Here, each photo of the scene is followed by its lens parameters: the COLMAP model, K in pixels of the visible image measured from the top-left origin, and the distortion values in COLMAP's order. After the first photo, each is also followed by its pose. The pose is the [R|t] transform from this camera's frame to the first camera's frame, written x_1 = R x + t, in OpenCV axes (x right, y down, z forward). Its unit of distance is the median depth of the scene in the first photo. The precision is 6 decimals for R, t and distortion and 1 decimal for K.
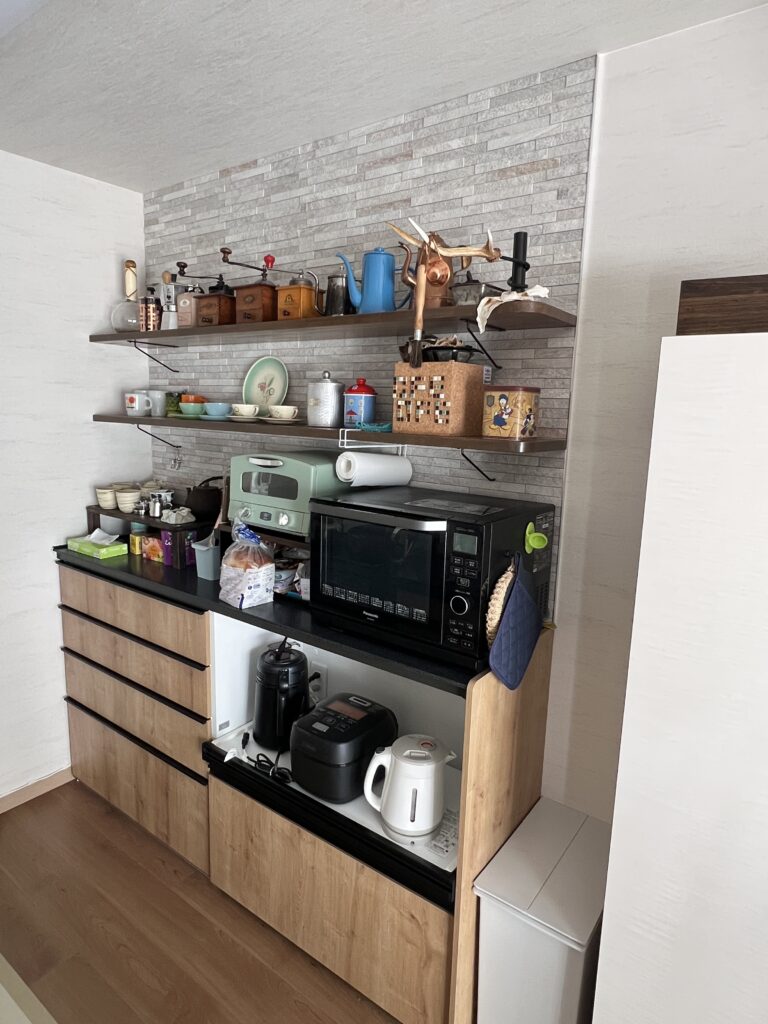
lens RADIAL K [[607.7, 0, 387.0], [0, 607.7, 506.9], [0, 0, 1]] dist [-0.000083, -0.000488]
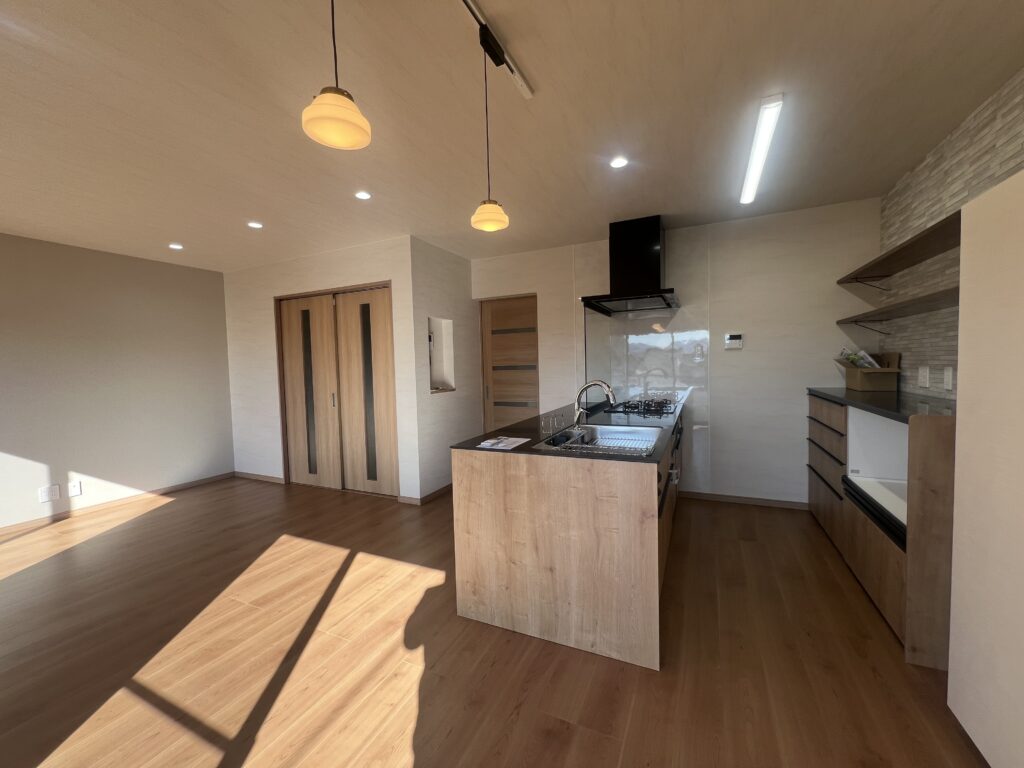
lens RADIAL K [[410.0, 0, 507.5], [0, 410.0, 384.9], [0, 0, 1]] dist [0.000134, 0.000577]
pose [[0.189612, 0.008260, -0.981824, 0.818305], [-0.122827, 0.992309, -0.015372, 0.267004], [0.974146, 0.123509, 0.189168, -0.330830]]
